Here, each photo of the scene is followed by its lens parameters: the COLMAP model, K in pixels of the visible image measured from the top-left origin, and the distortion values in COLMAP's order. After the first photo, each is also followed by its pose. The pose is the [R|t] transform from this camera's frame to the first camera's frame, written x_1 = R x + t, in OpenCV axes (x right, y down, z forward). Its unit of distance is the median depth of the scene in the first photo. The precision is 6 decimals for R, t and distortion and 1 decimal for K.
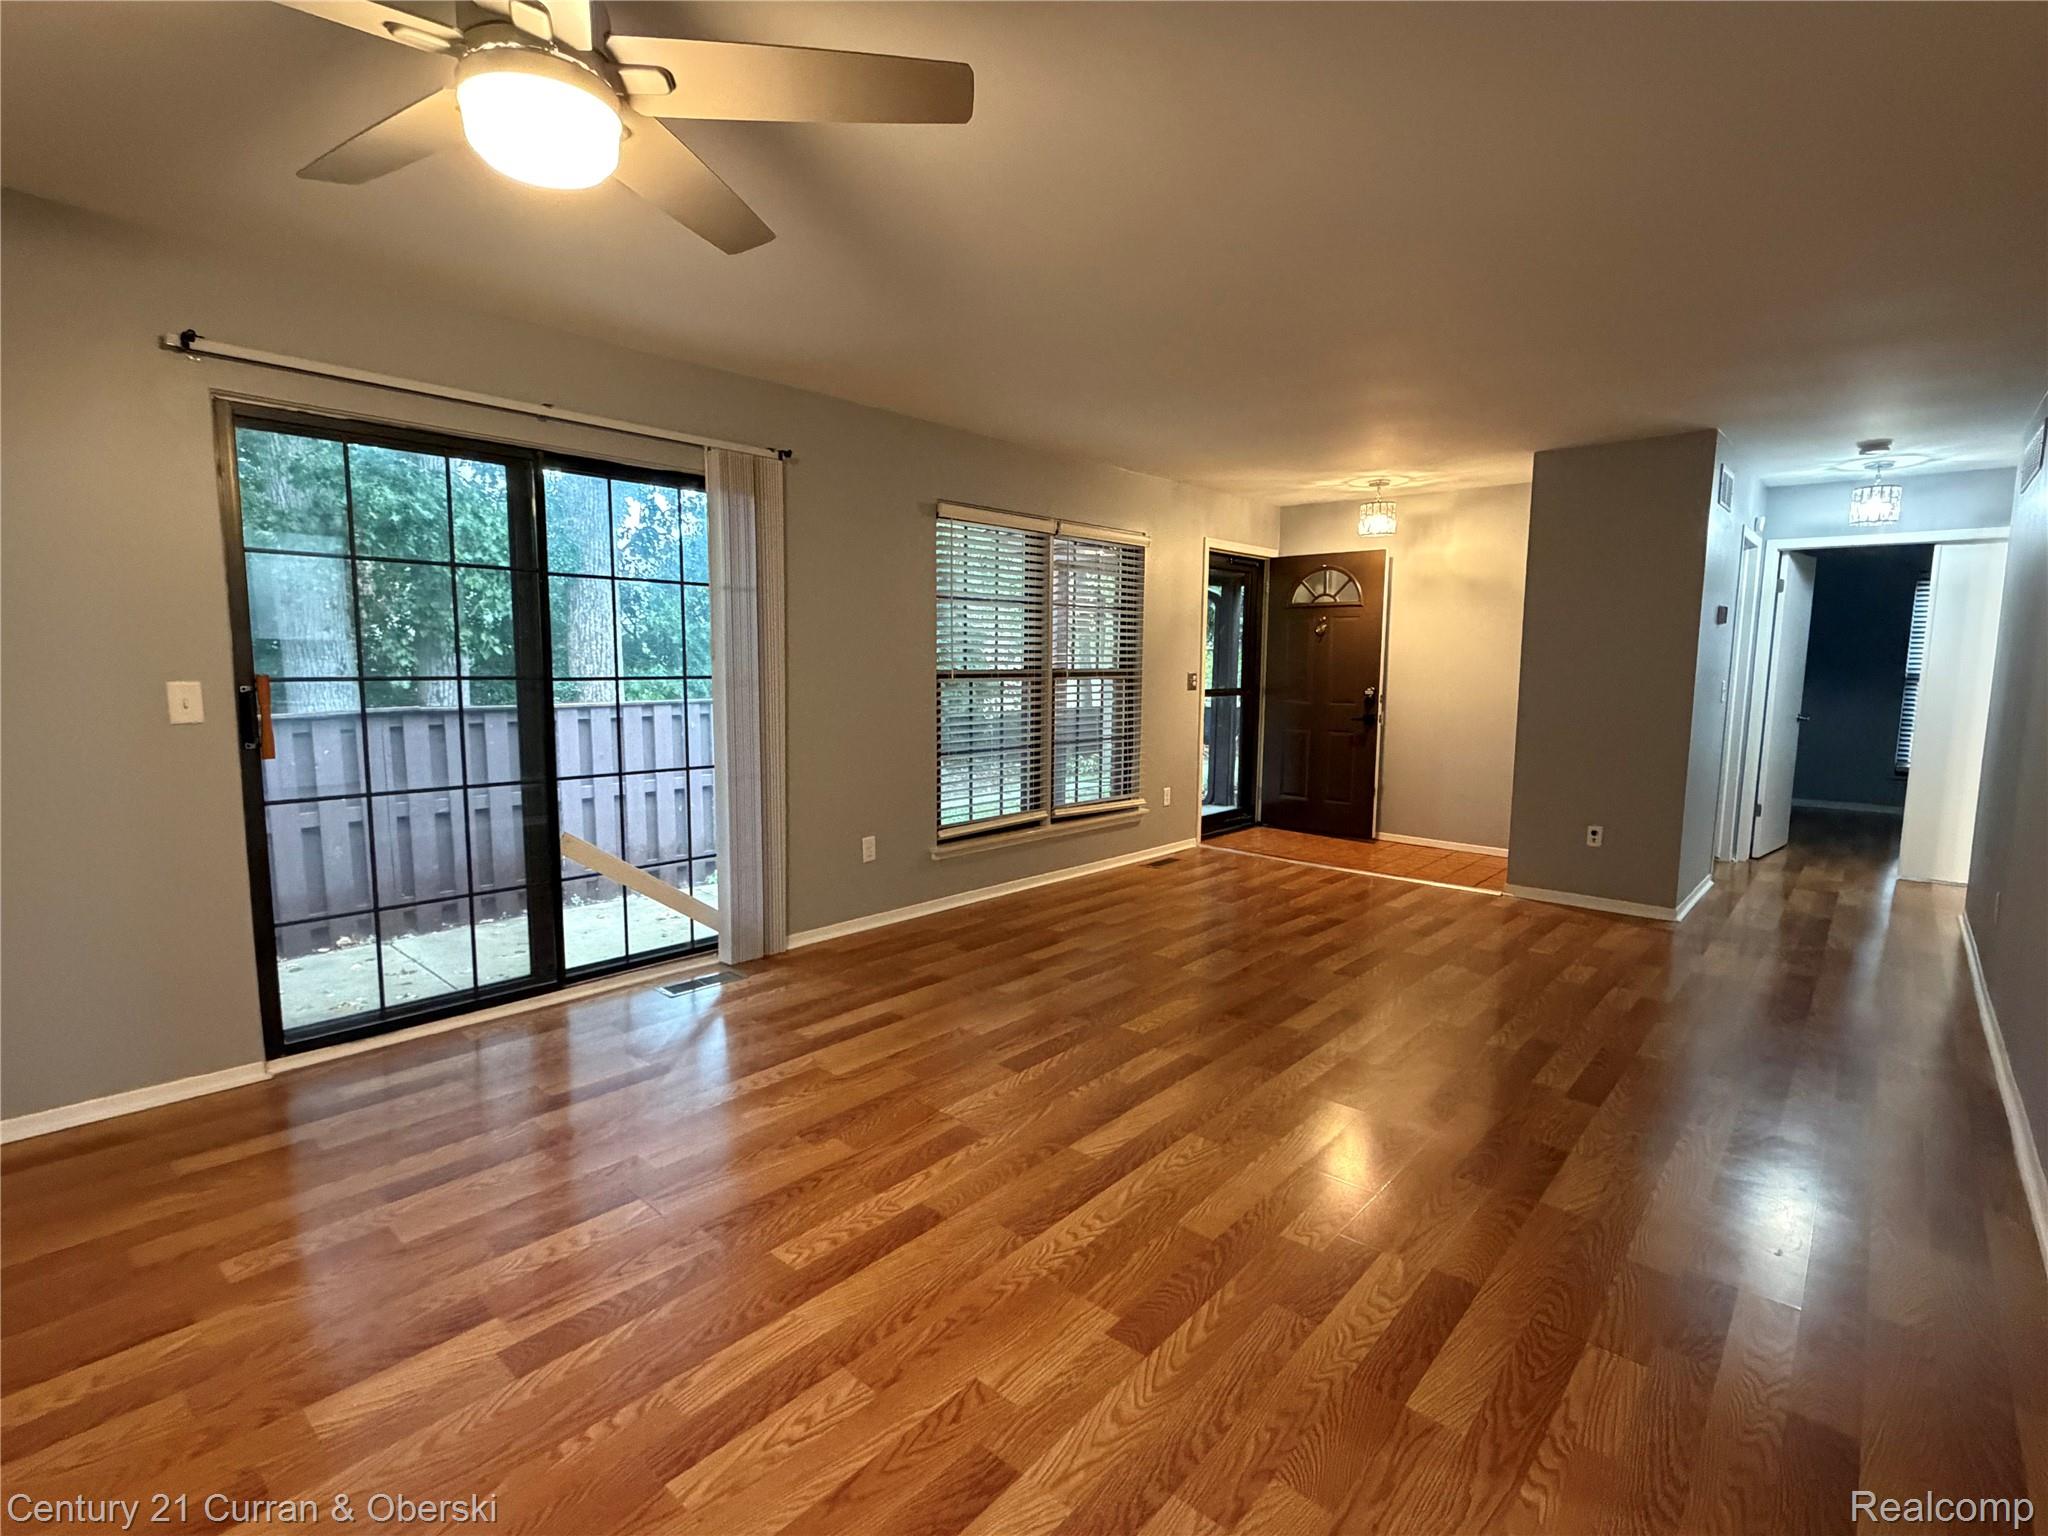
lens RADIAL K [[983.0, 0, 1024.0], [0, 983.0, 768.0], [0, 0, 1]] dist [-0.003263, -0.000650]
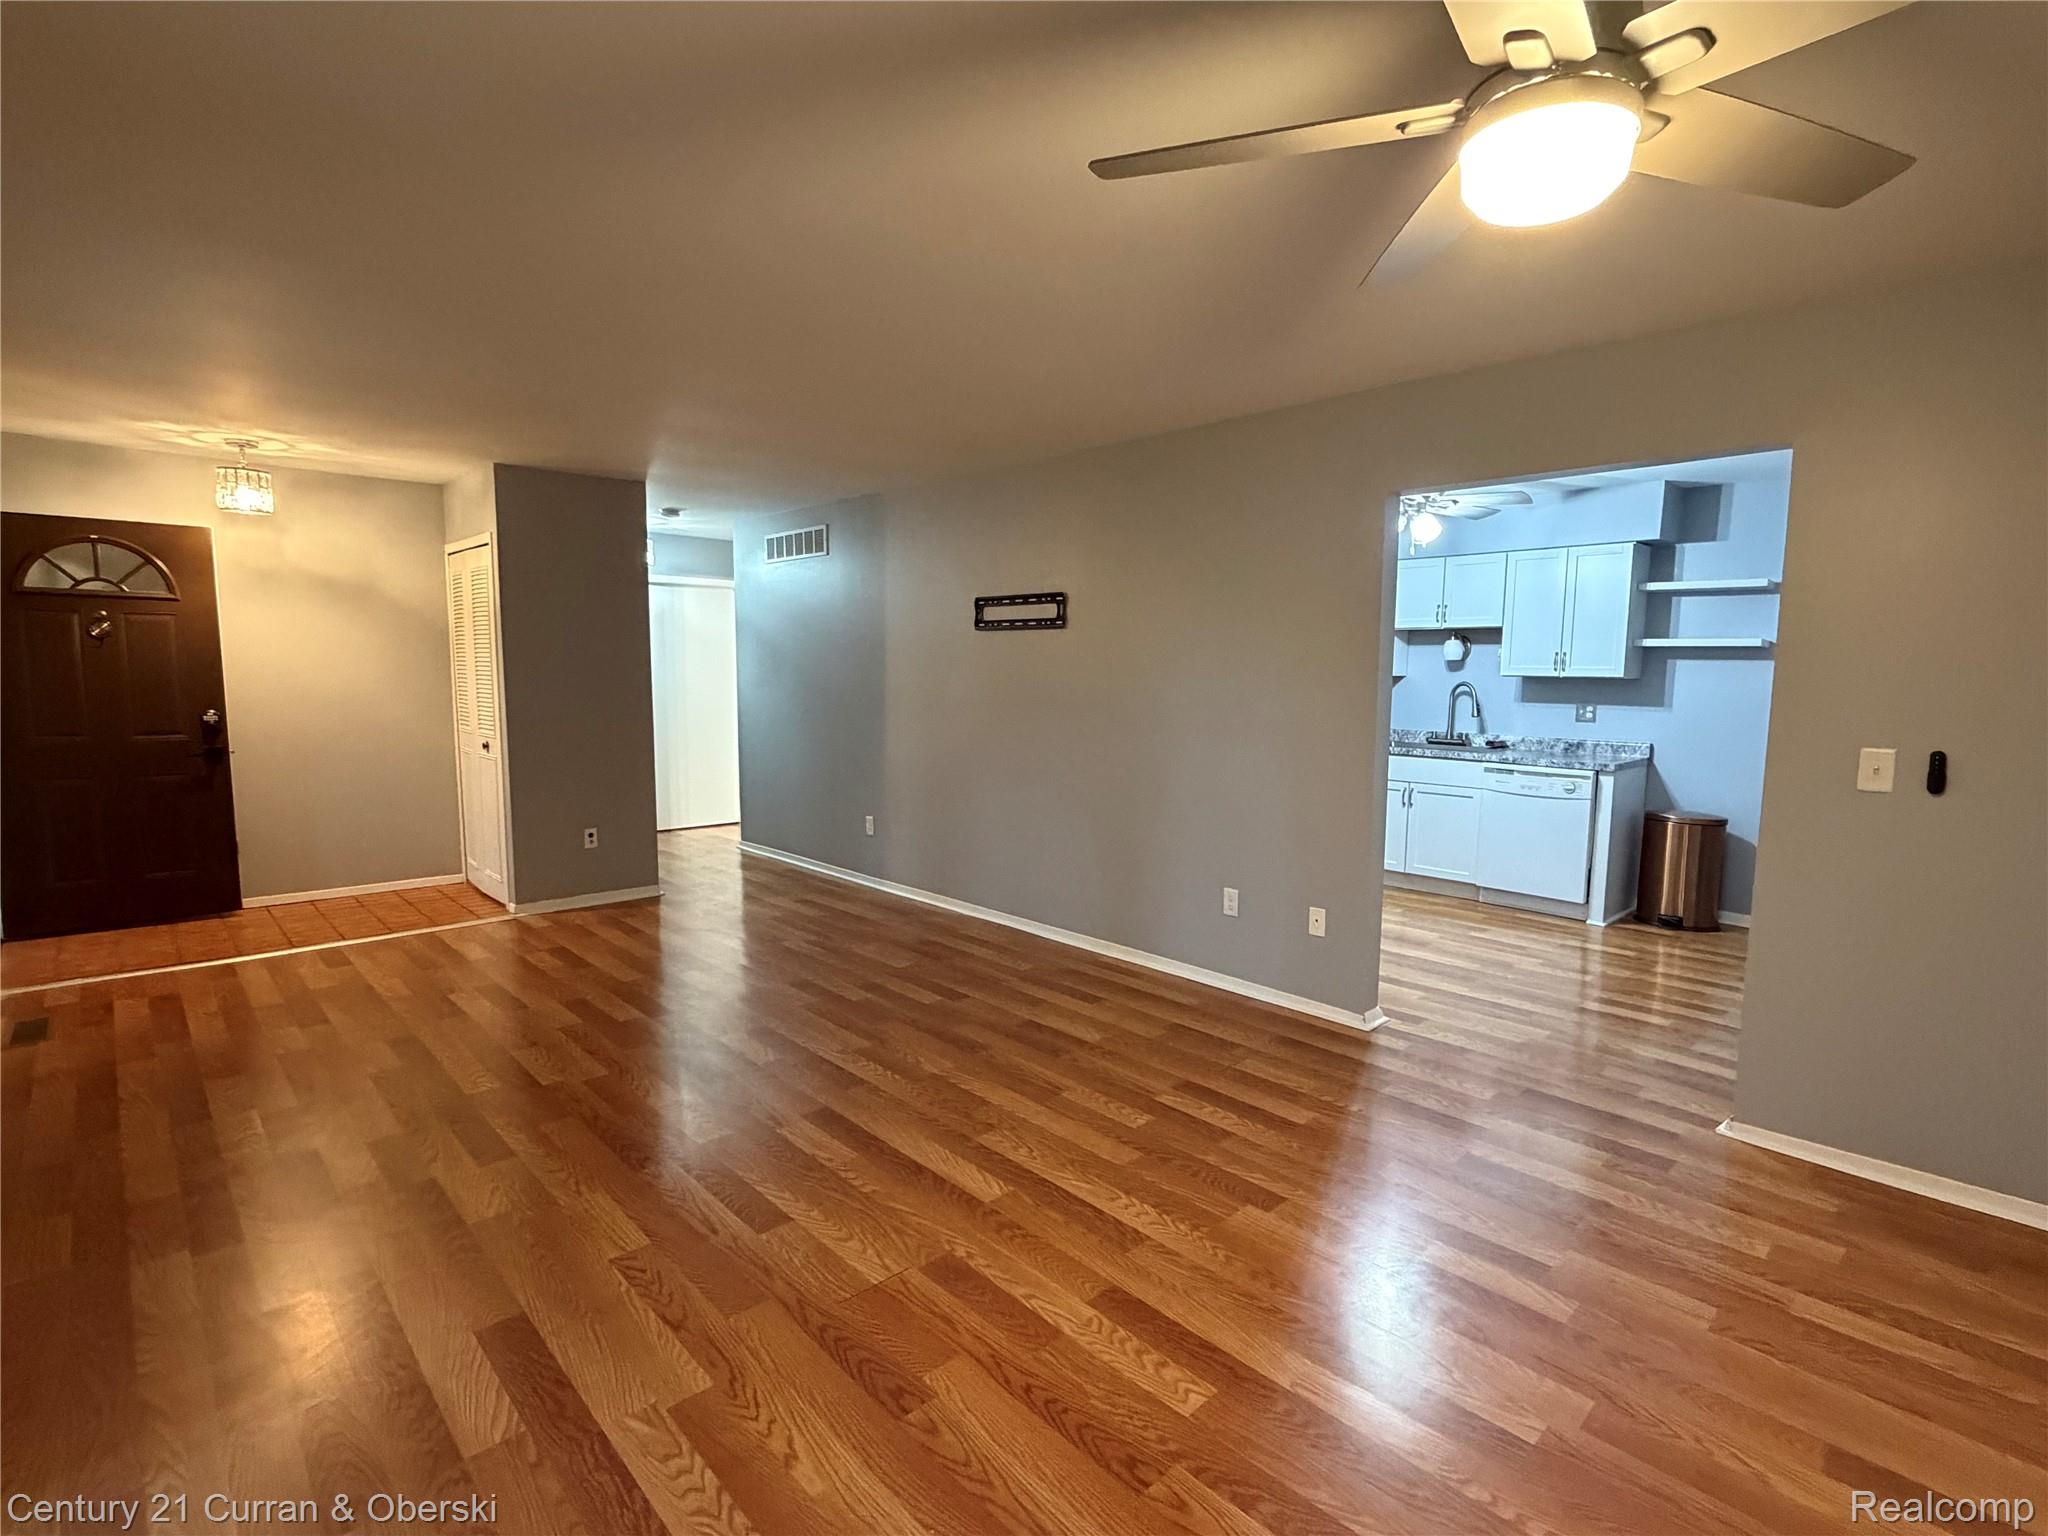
lens RADIAL K [[983.0, 0, 1024.0], [0, 983.0, 768.0], [0, 0, 1]] dist [-0.003263, -0.000650]
pose [[0.094158, -0.109995, 0.989462, -0.796010], [0.101881, 0.989724, 0.100329, -0.122426], [-0.990331, 0.091361, 0.104397, 0.757904]]
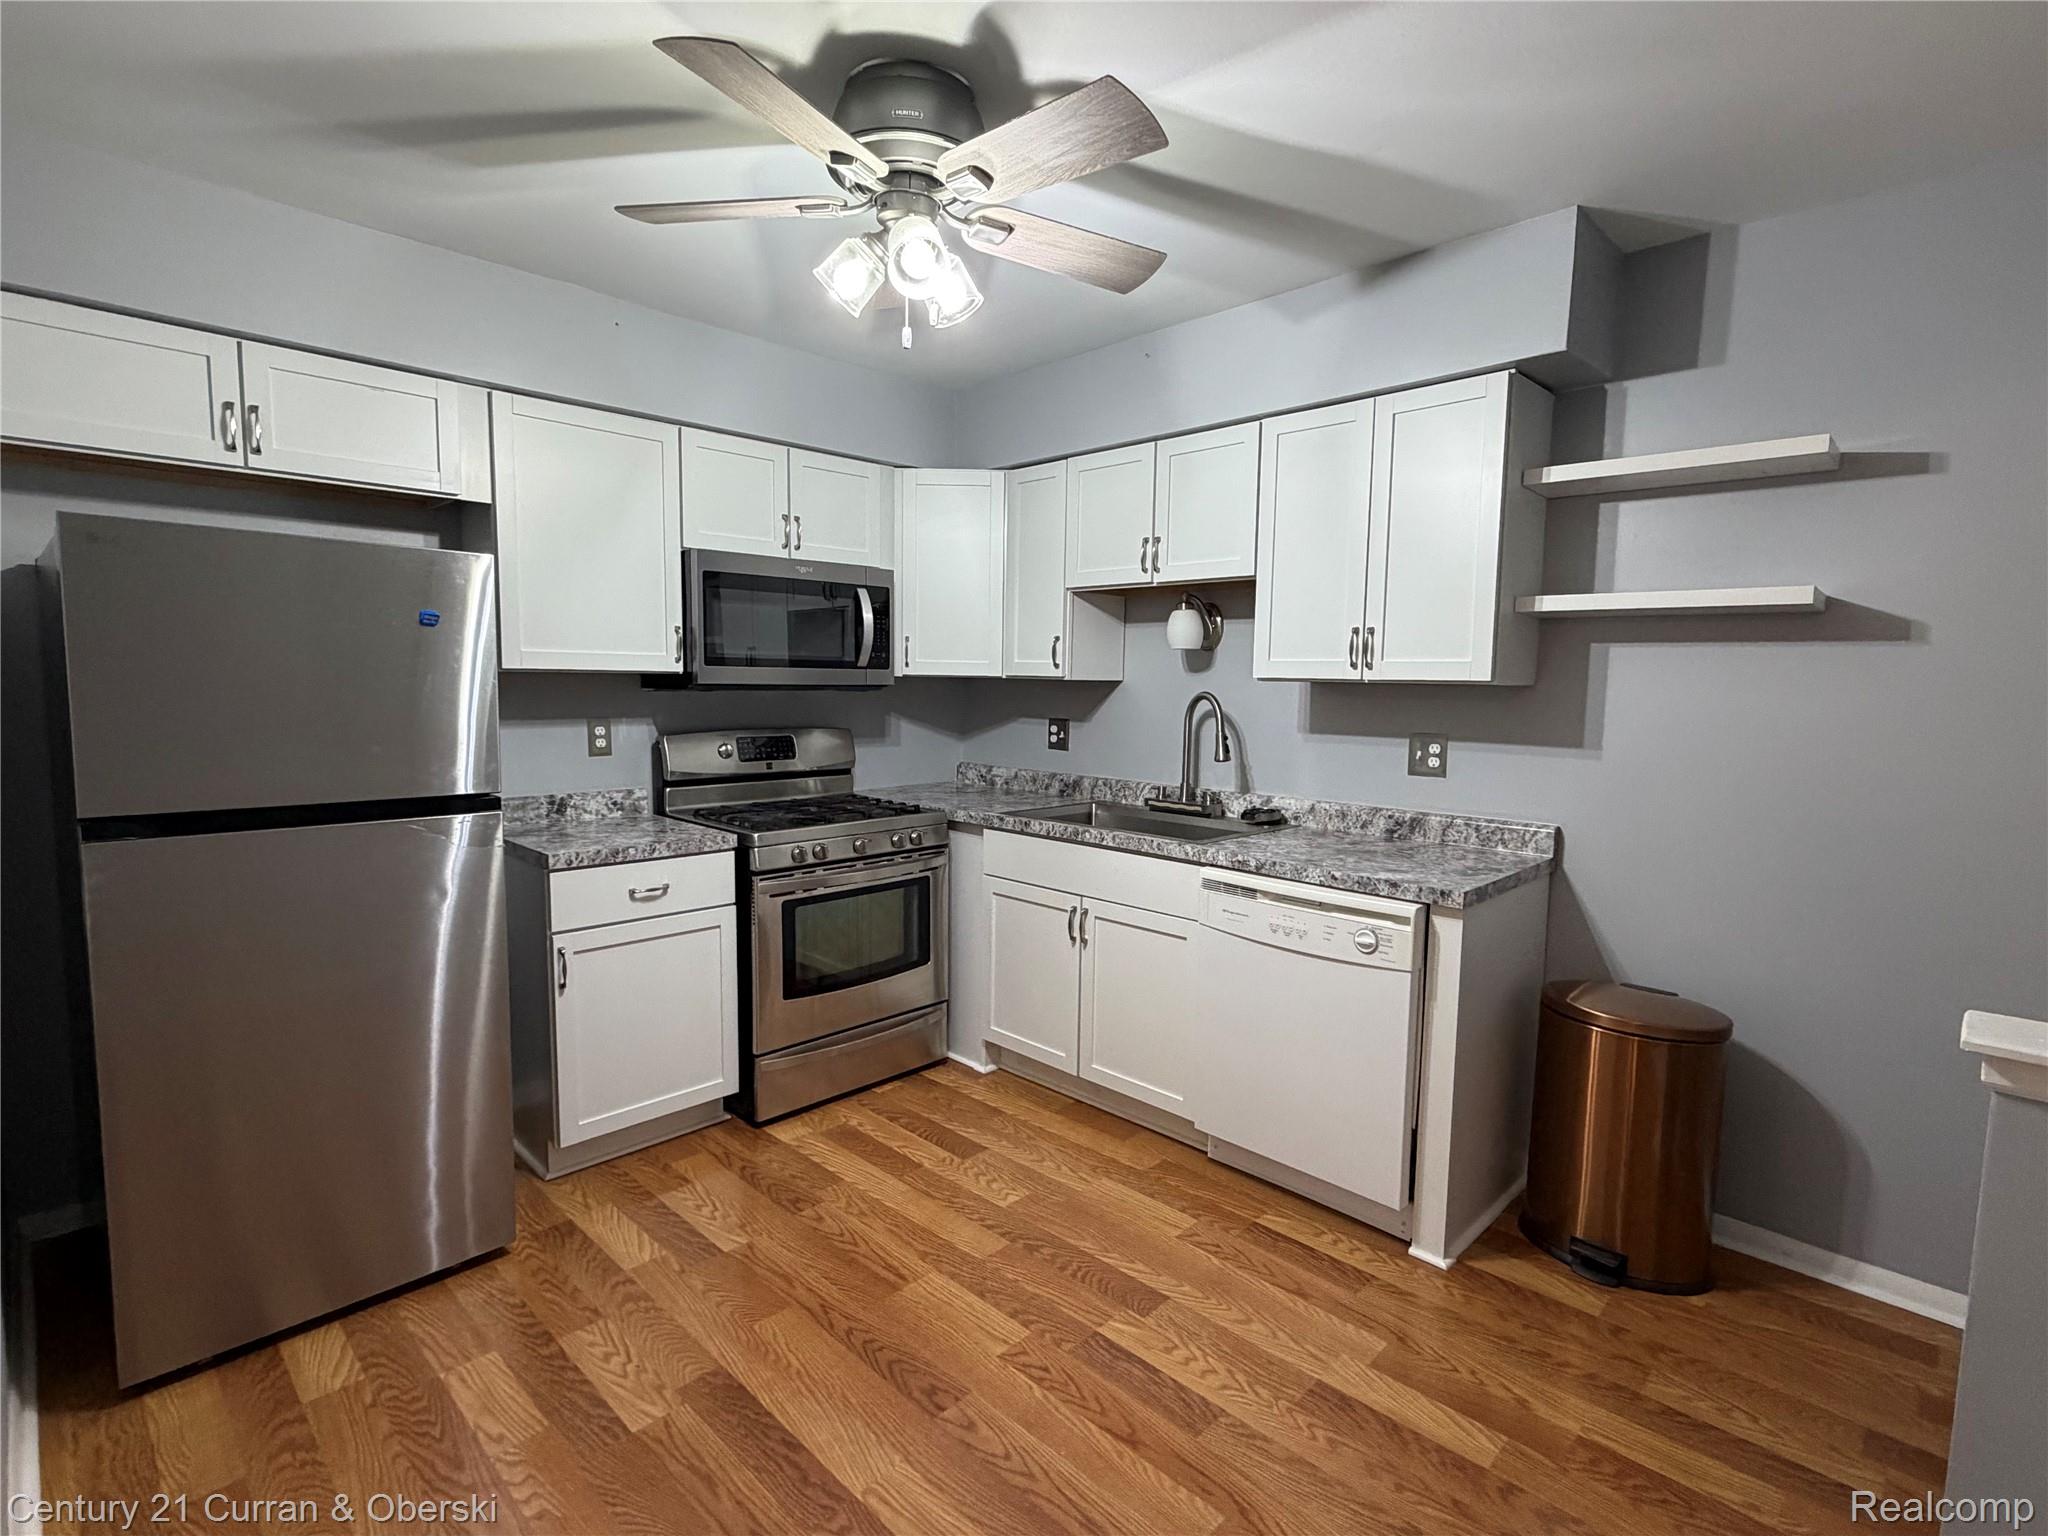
lens RADIAL K [[943.9, 0, 1024.0], [0, 943.9, 768.0], [0, 0, 1]] dist [-0.009862, 0.000152]
pose [[0.072697, -0.102547, 0.992068, -0.615640], [0.102129, 0.990237, 0.094874, -0.108510], [-0.992111, 0.094422, 0.082460, 0.661343]]
